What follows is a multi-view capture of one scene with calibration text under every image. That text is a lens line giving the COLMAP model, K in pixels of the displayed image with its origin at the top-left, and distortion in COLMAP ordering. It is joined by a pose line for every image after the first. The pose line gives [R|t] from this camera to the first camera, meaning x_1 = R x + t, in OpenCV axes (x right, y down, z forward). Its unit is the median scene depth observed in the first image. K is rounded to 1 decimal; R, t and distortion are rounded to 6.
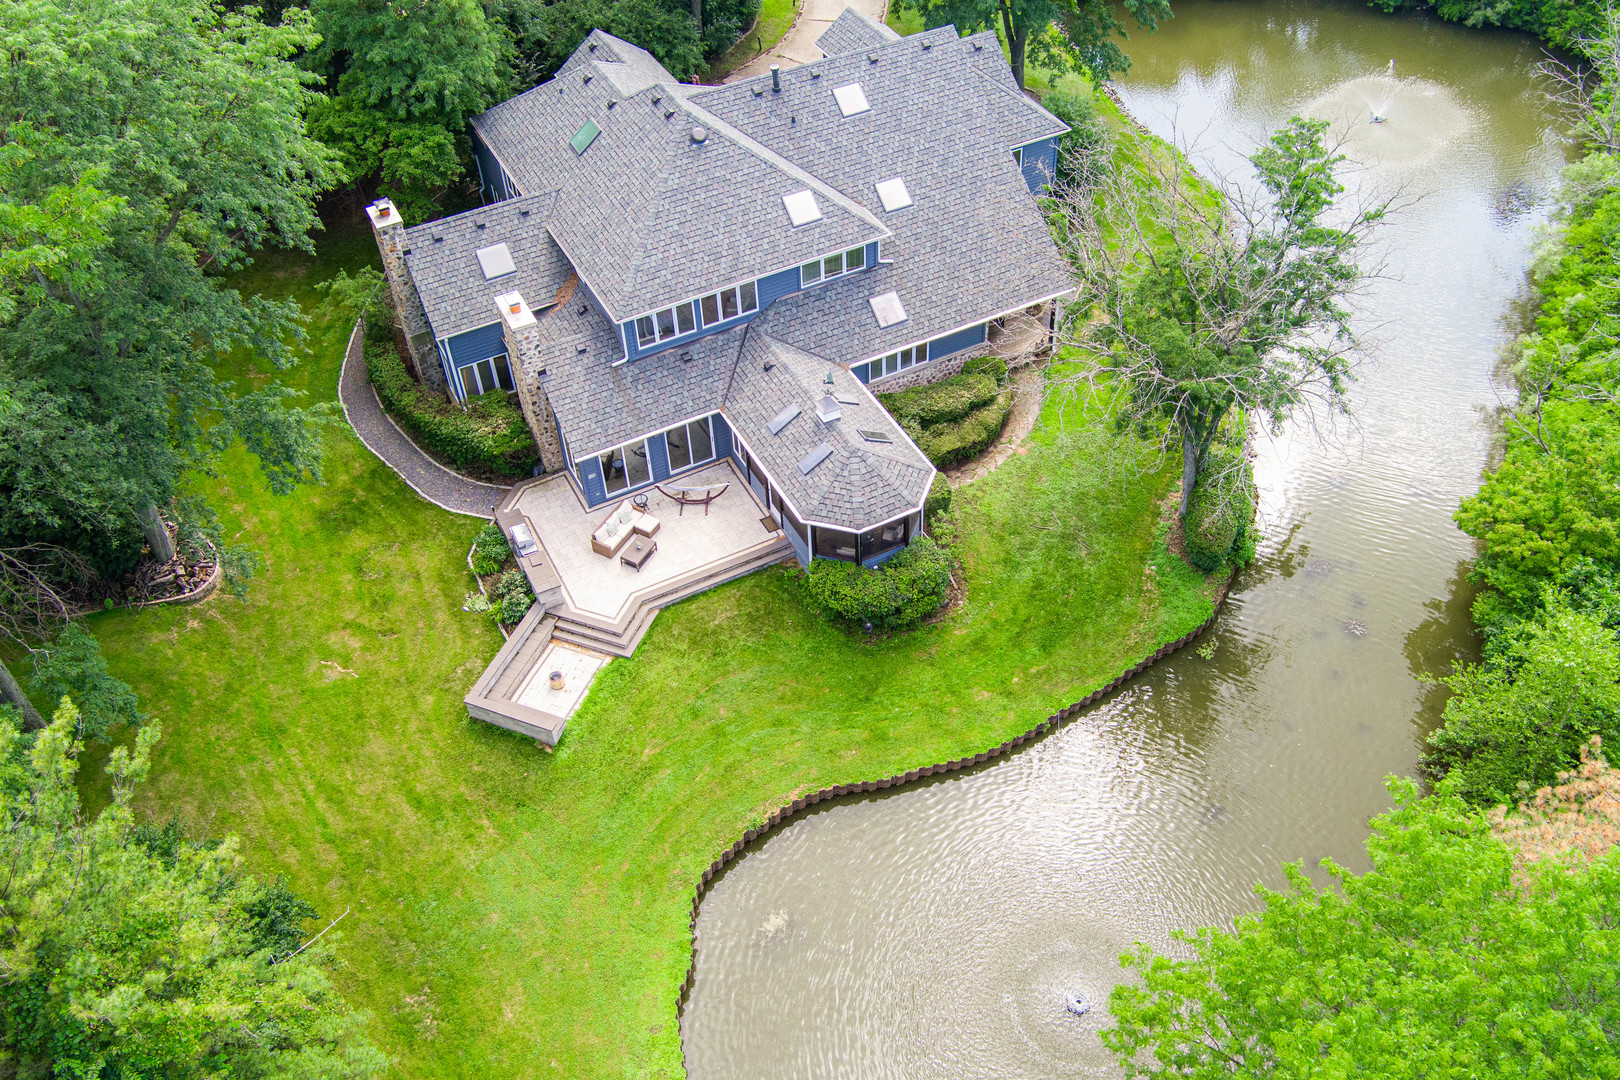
lens RADIAL K [[1380.0, 0, 810.4], [0, 1380.0, 474.2], [0, 0, 1]] dist [-0.034804, -0.001854]
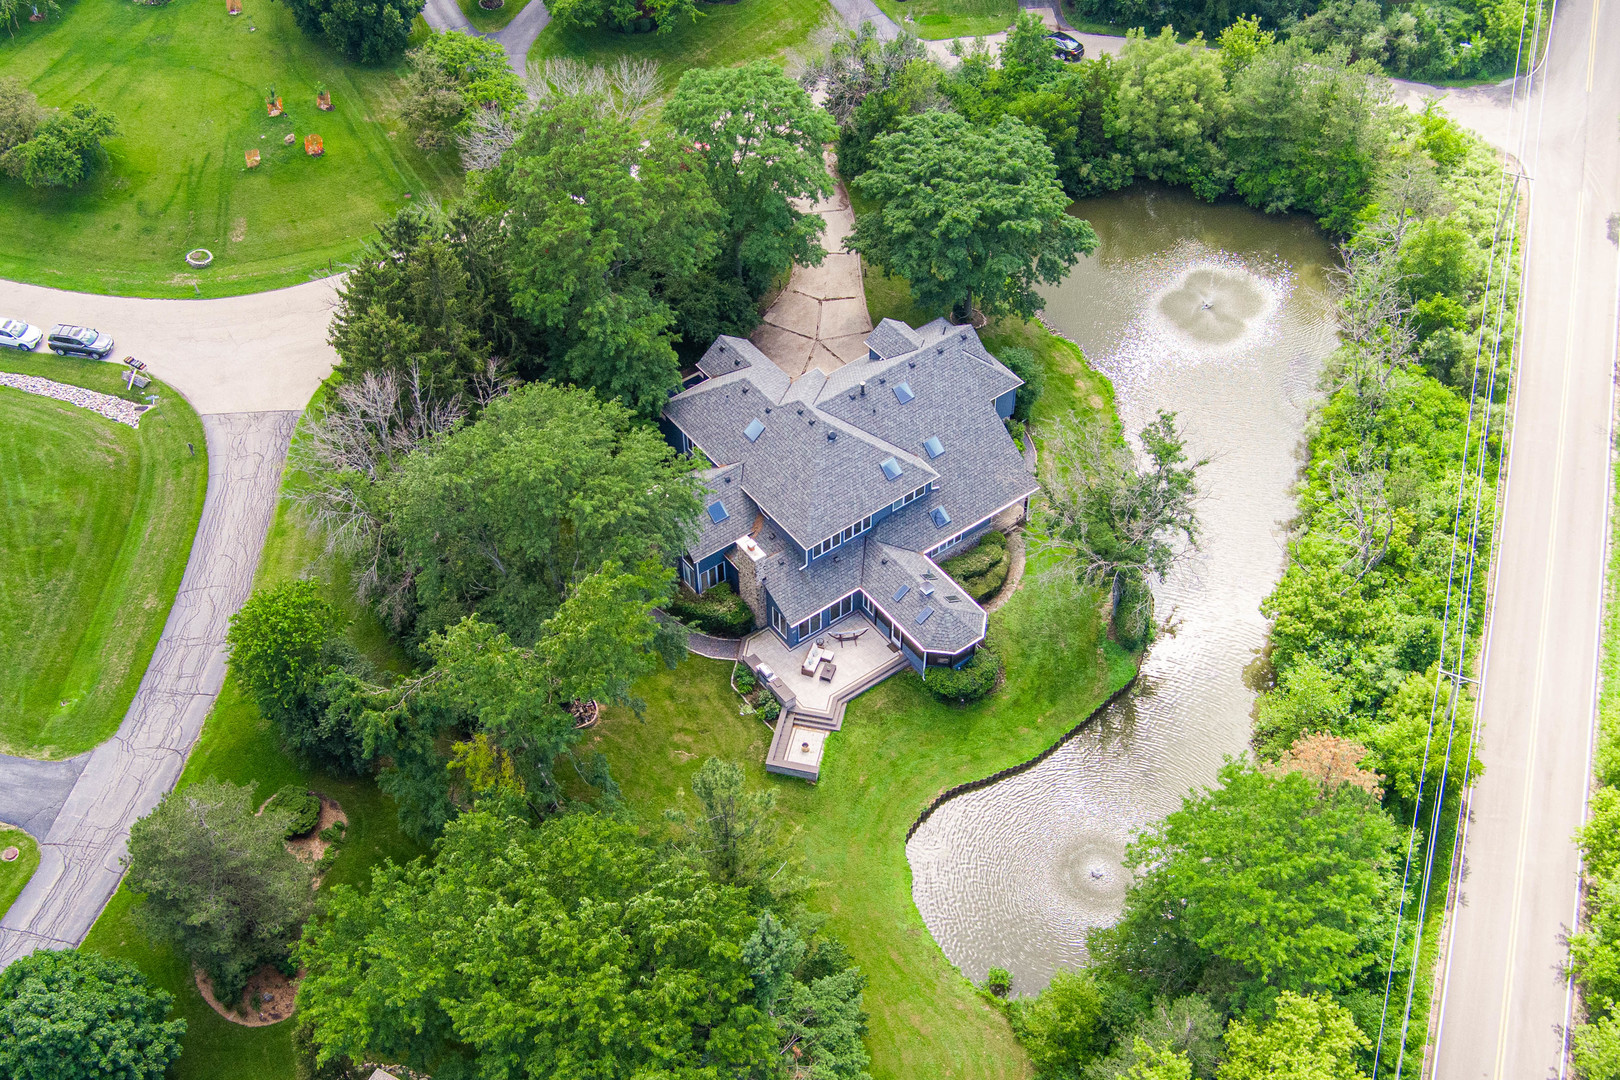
lens RADIAL K [[1386.3, 0, 810.0], [0, 1386.3, 540.0], [0, 0, 1]] dist [0.004454, -0.000120]
pose [[0.991870, -0.096409, 0.083058, -0.283822], [0.093452, 0.994868, 0.038781, -0.191210], [-0.086370, -0.030704, 0.995790, -0.824056]]
